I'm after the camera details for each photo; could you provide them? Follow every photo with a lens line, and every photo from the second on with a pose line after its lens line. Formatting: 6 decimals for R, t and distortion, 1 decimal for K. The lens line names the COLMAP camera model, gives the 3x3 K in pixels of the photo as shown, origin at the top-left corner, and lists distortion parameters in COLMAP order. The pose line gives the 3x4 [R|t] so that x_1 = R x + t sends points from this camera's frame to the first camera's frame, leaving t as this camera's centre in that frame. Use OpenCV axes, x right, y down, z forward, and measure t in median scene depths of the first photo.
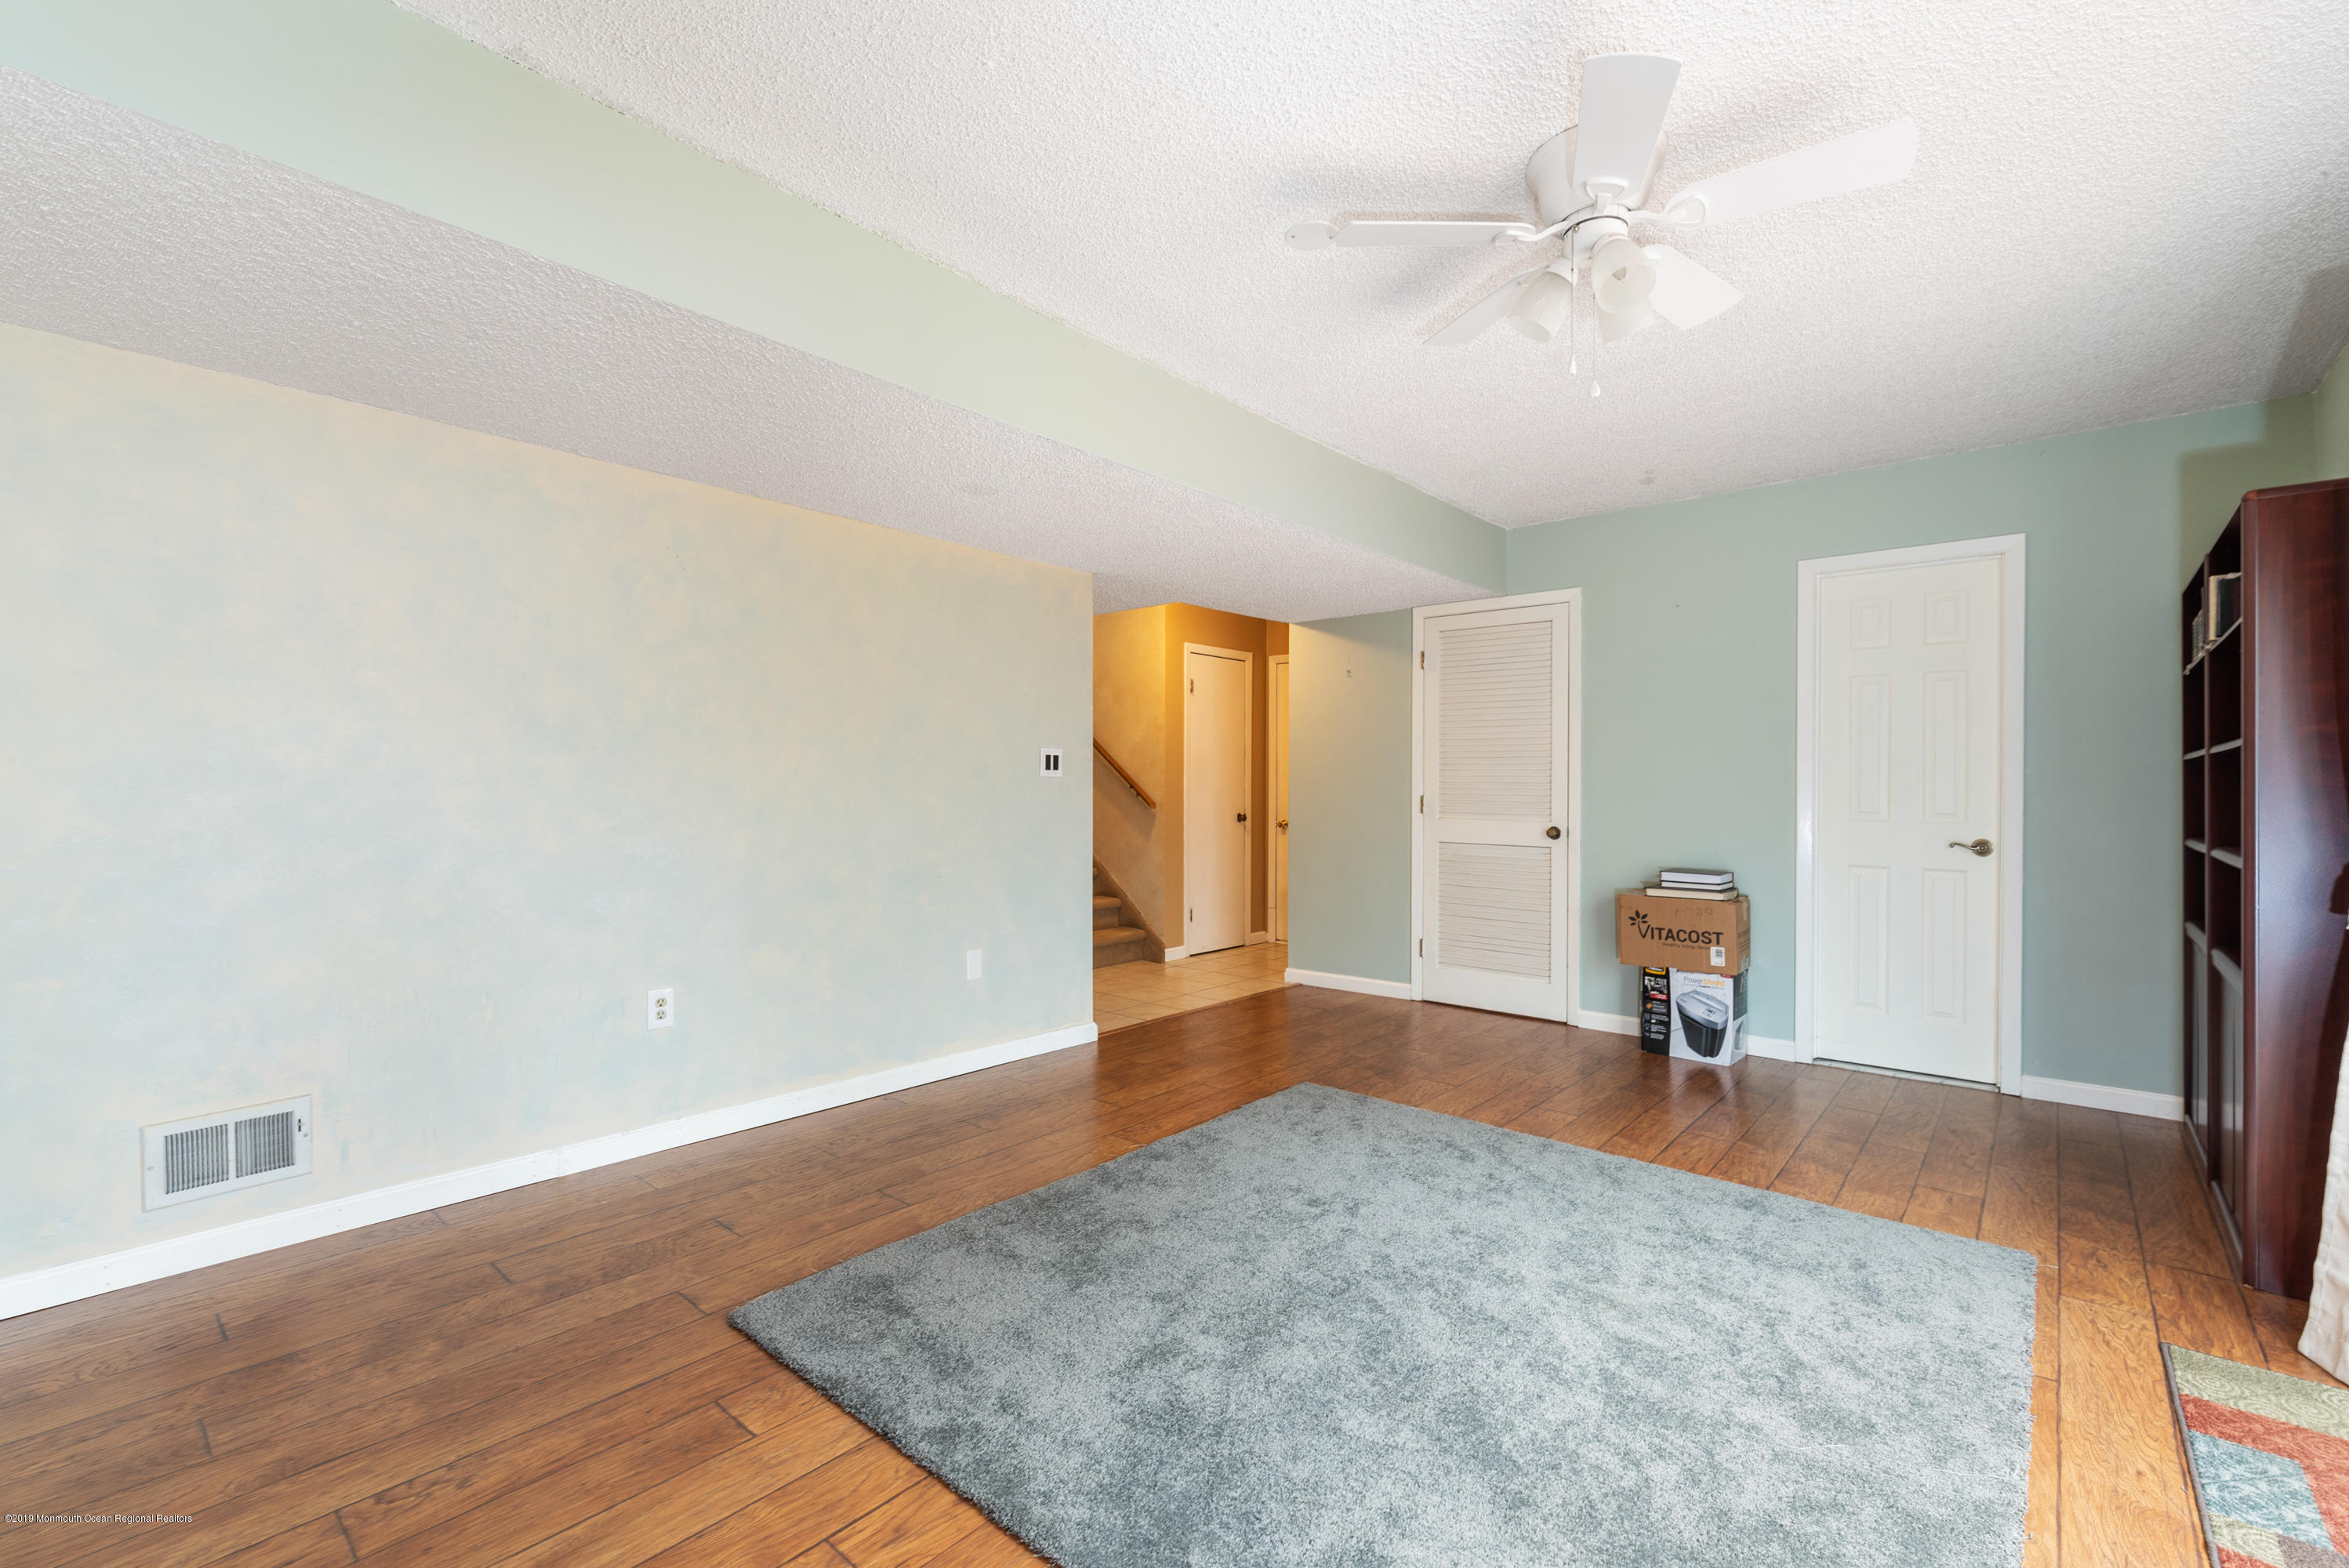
lens RADIAL K [[1002.4, 0, 1175.4], [0, 1002.4, 783.9], [0, 0, 1]] dist [0.010192, -0.000918]
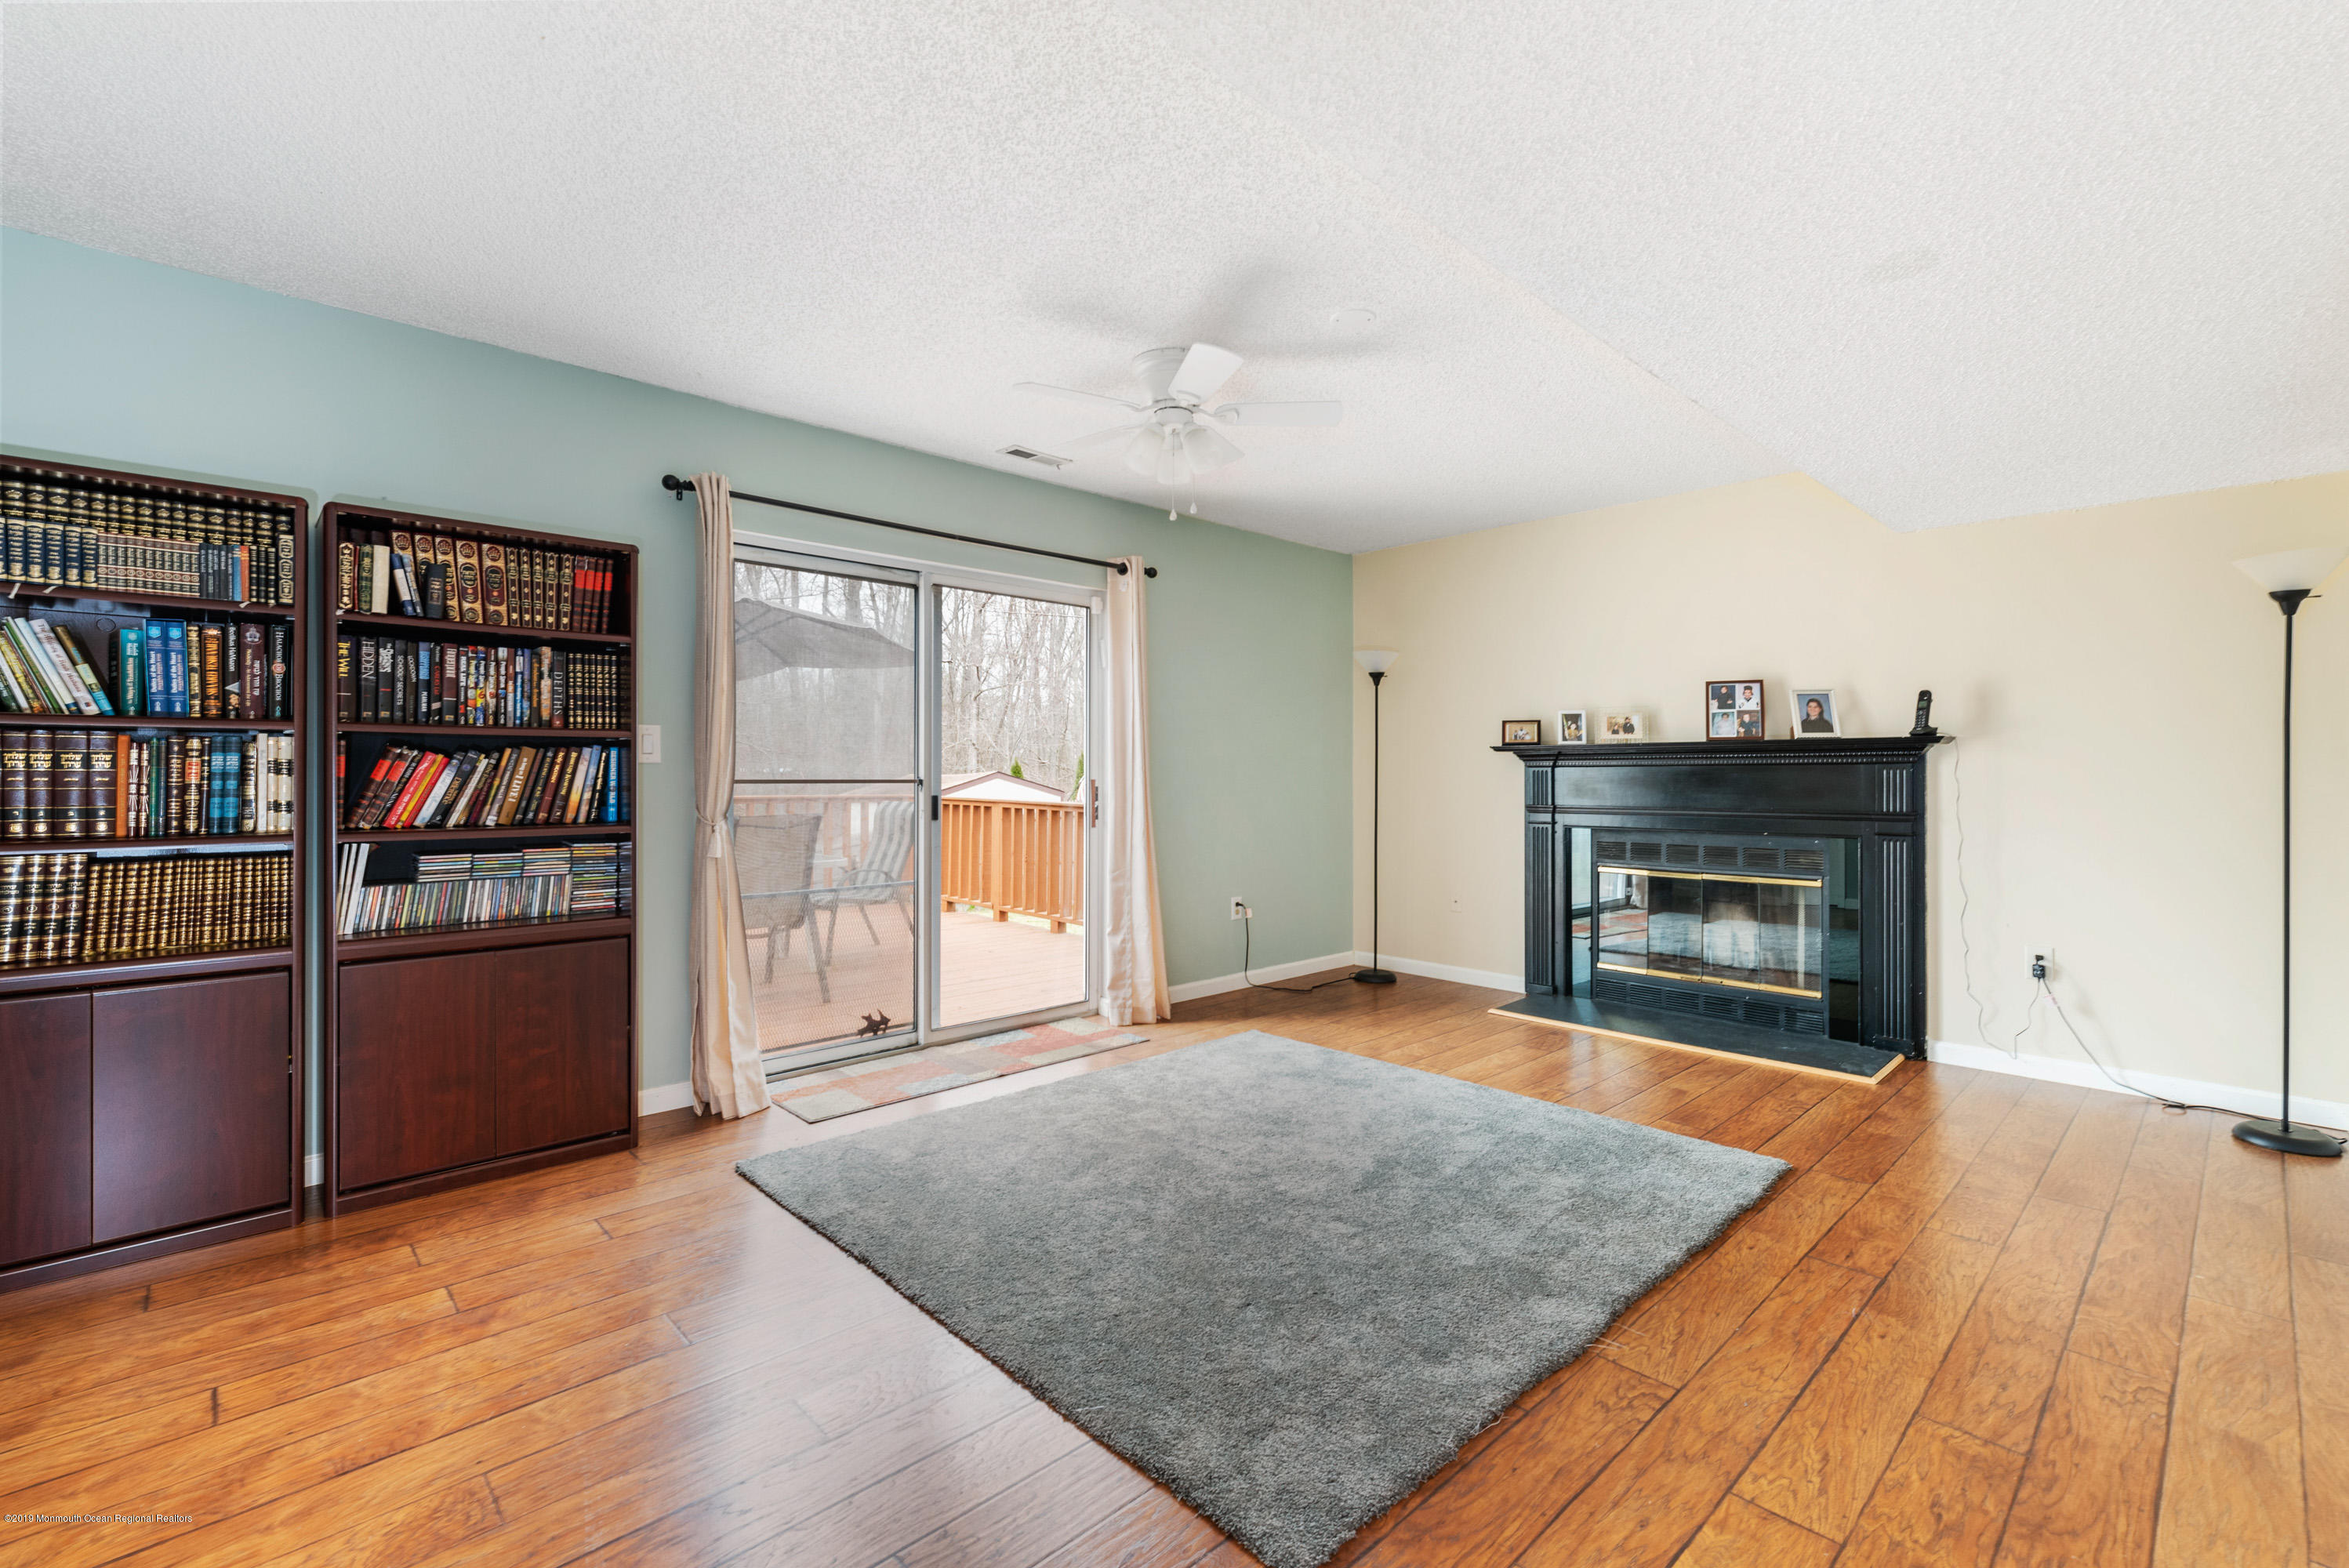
lens RADIAL K [[1002.4, 0, 1174.0], [0, 1002.4, 775.7], [0, 0, 1]] dist [0.010192, -0.000918]
pose [[-0.994636, -0.008144, 0.103116, 0.198024], [-0.008025, 0.999967, 0.001564, 0.004601], [-0.103125, 0.000728, -0.994668, 1.942381]]
